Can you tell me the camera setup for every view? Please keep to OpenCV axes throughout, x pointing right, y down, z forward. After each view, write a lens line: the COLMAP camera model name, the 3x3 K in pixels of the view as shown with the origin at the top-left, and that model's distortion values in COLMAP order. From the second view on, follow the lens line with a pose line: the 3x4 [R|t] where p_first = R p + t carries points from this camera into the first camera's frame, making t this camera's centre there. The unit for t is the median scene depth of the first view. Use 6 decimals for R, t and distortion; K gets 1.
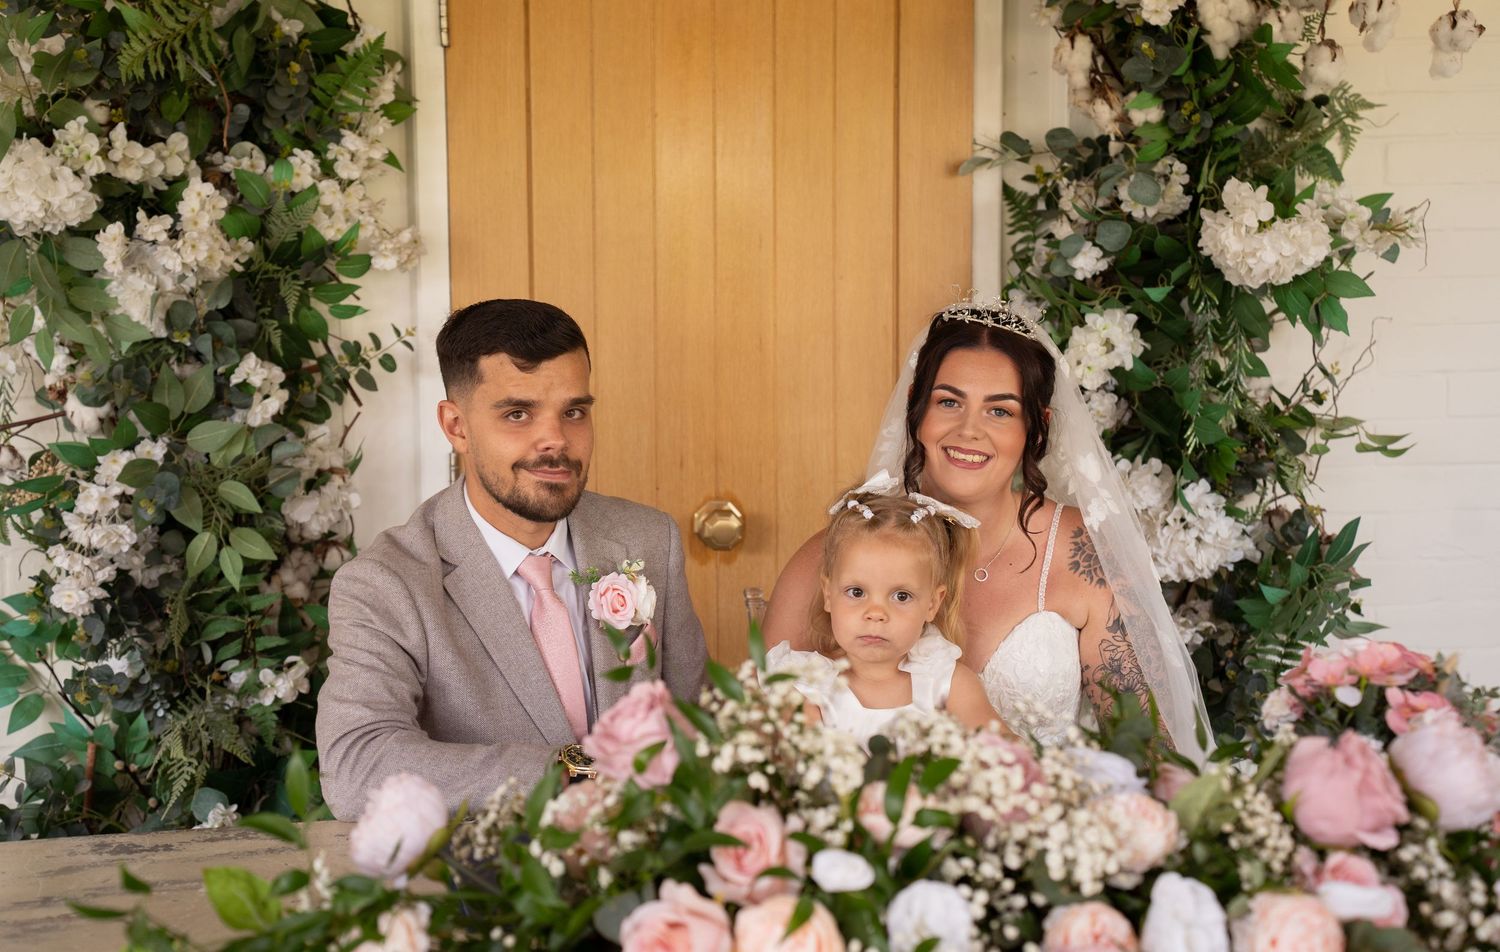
lens RADIAL K [[1926.7, 0, 755.8], [0, 1926.7, 472.3], [0, 0, 1]] dist [0.203781, 0.000000]
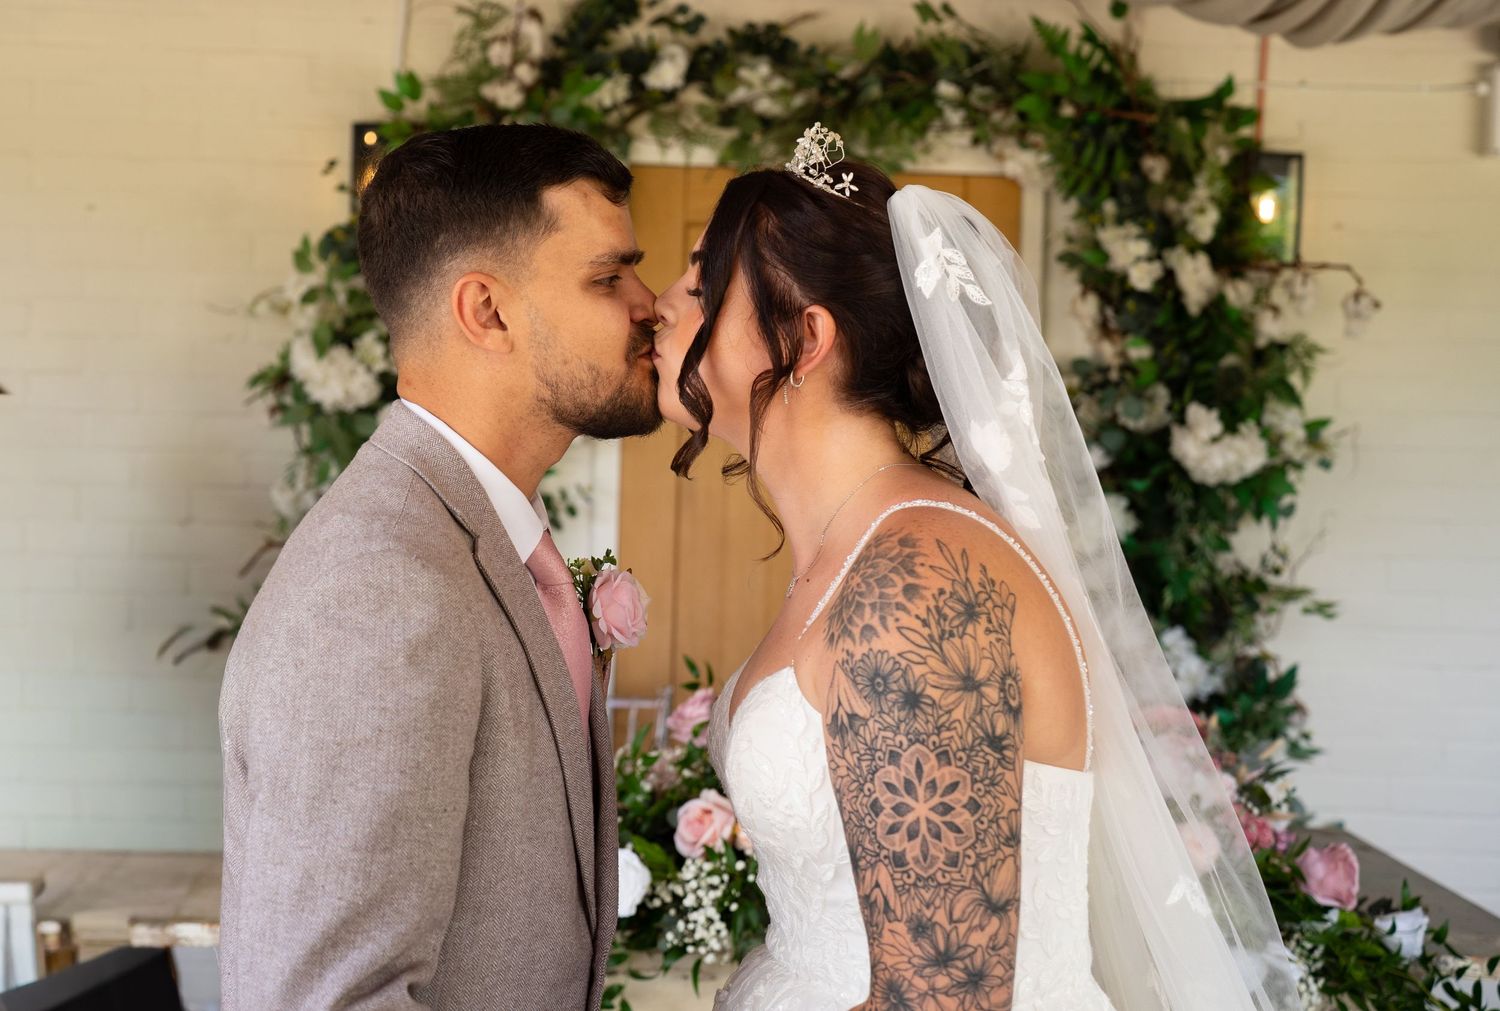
lens RADIAL K [[1753.3, 0, 746.2], [0, 1753.3, 502.6], [0, 0, 1]] dist [0.154241, 0.000000]
pose [[0.995251, 0.044703, -0.086472, 0.041089], [-0.050609, 0.996444, -0.067364, 0.015391], [0.083153, 0.071420, 0.993974, -0.221898]]
